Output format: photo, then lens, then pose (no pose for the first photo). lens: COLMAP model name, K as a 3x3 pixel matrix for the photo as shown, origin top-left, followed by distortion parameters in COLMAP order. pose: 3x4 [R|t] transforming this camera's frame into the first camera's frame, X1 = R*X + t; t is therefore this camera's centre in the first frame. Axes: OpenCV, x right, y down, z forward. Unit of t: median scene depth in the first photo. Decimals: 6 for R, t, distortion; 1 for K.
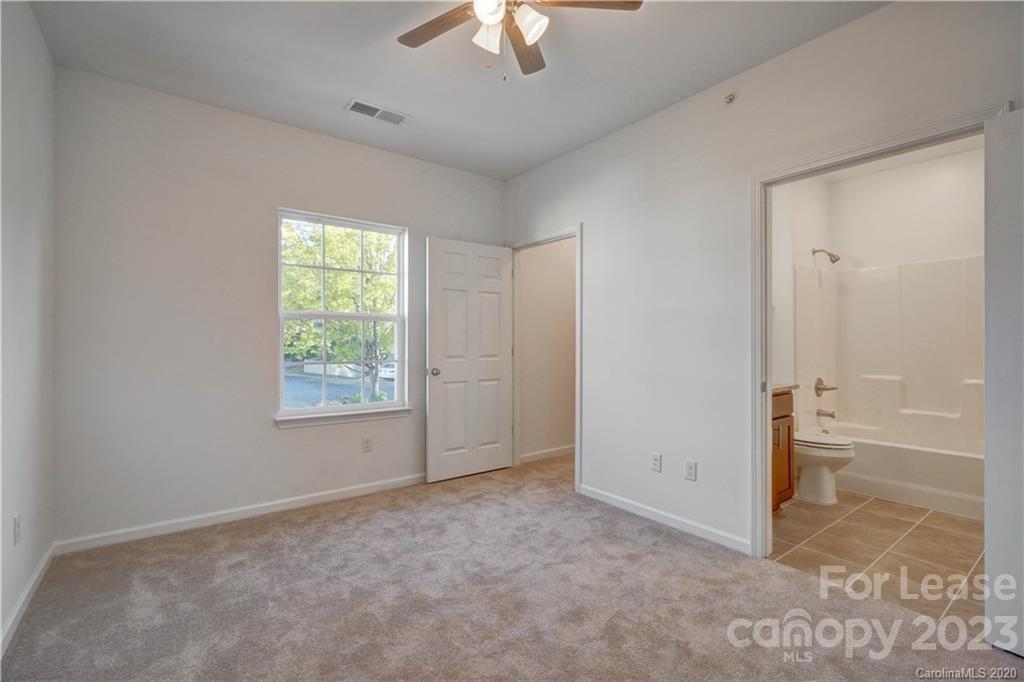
lens RADIAL K [[464.6, 0, 510.3], [0, 464.6, 339.1], [0, 0, 1]] dist [-0.000219, -0.000406]
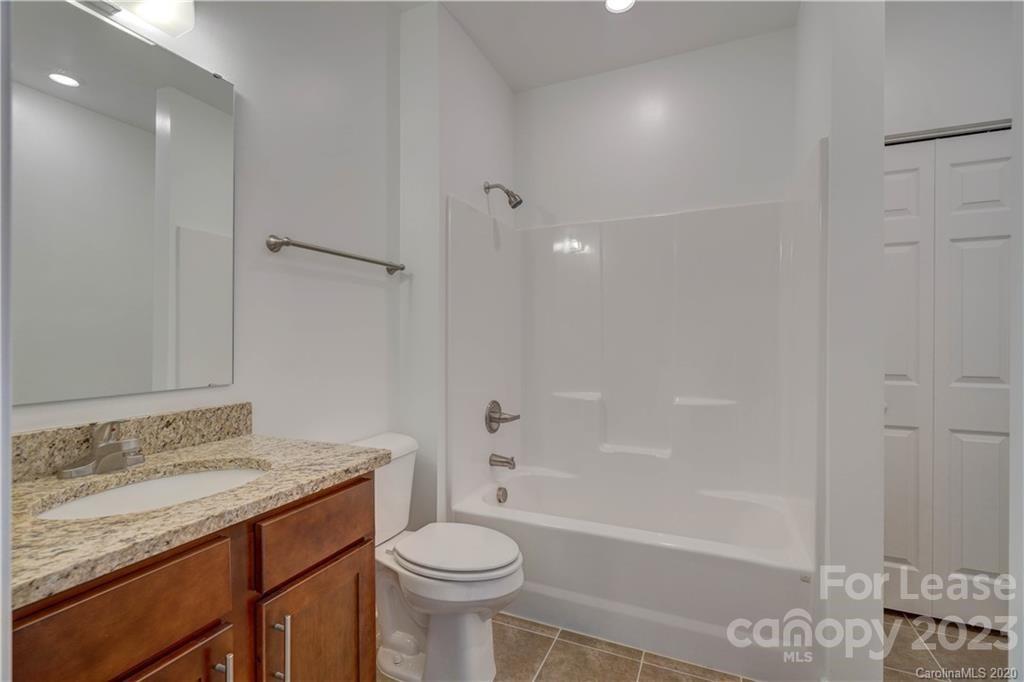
lens RADIAL K [[464.6, 0, 511.7], [0, 464.6, 341.8], [0, 0, 1]] dist [-0.000219, -0.000406]
pose [[0.873101, 0.001515, 0.487538, 0.398738], [-0.006172, 0.999949, 0.007947, 0.002491], [-0.487501, -0.009948, 0.873066, 0.474611]]
